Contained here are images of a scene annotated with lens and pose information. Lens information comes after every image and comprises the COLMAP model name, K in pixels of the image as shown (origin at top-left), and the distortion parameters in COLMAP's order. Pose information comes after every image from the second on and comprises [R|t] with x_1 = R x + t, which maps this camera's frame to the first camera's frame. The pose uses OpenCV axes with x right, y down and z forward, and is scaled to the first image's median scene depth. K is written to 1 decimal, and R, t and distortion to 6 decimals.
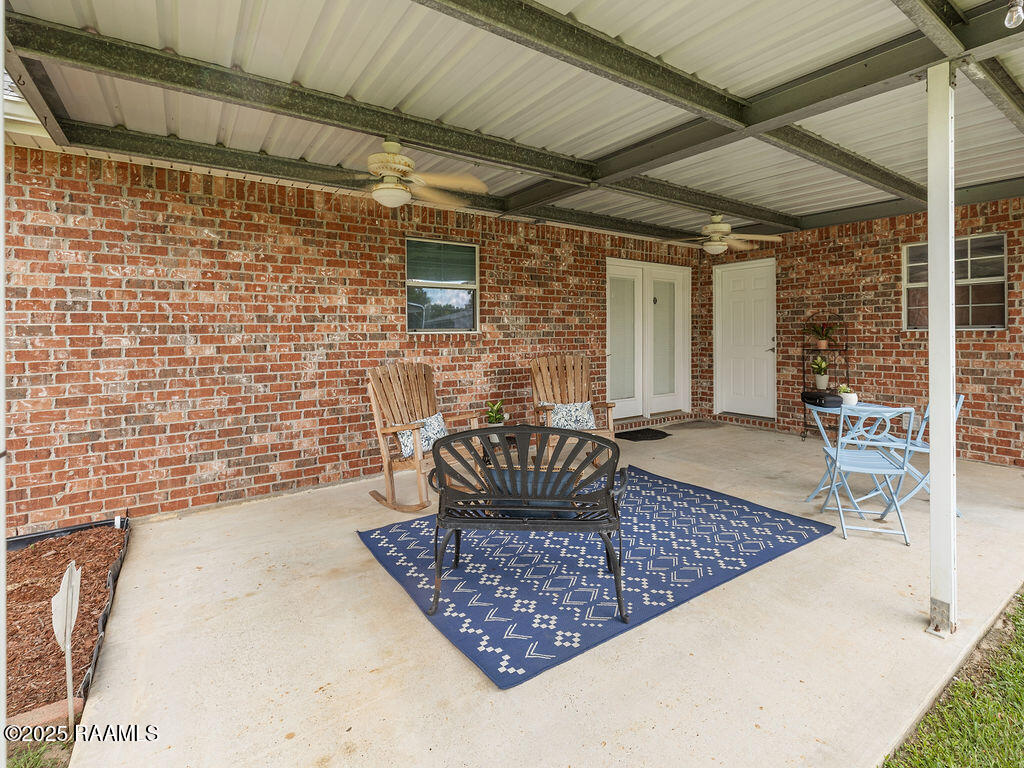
lens RADIAL K [[474.9, 0, 515.1], [0, 474.9, 388.8], [0, 0, 1]] dist [-0.015320, -0.000155]
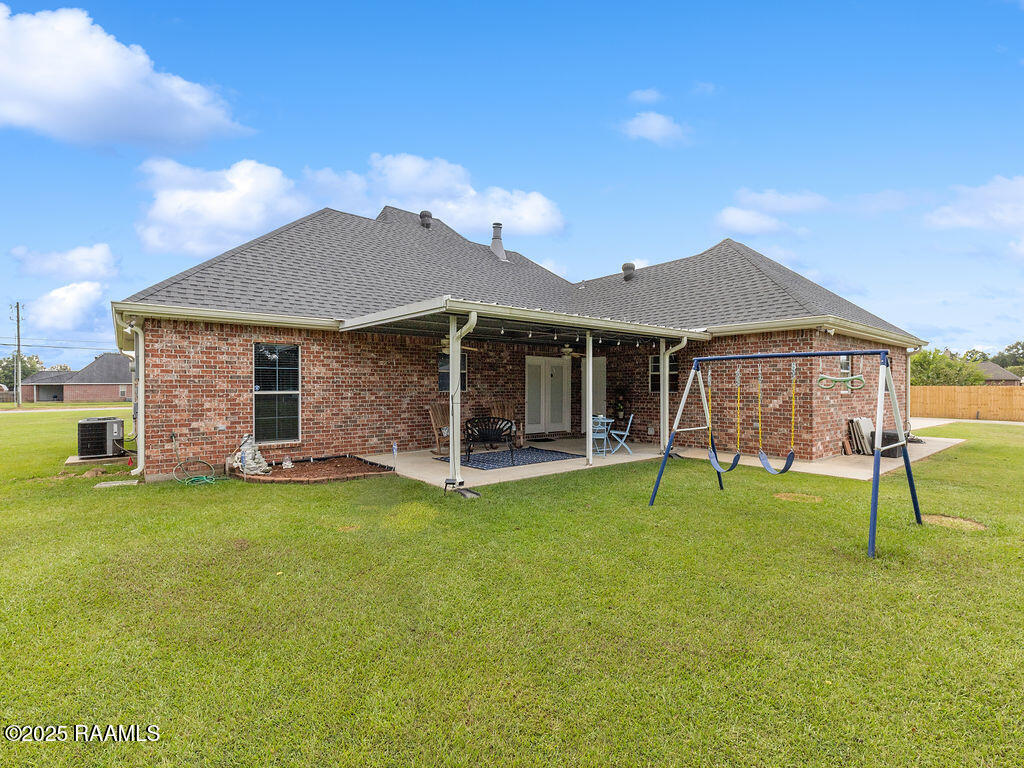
lens RADIAL K [[474.9, 0, 513.5], [0, 474.9, 383.8], [0, 0, 1]] dist [-0.015320, -0.000155]
pose [[0.995604, 0.013635, 0.092669, -0.074125], [-0.002537, 0.992910, -0.118840, 0.131619], [-0.093632, 0.118082, 0.988580, -1.454862]]
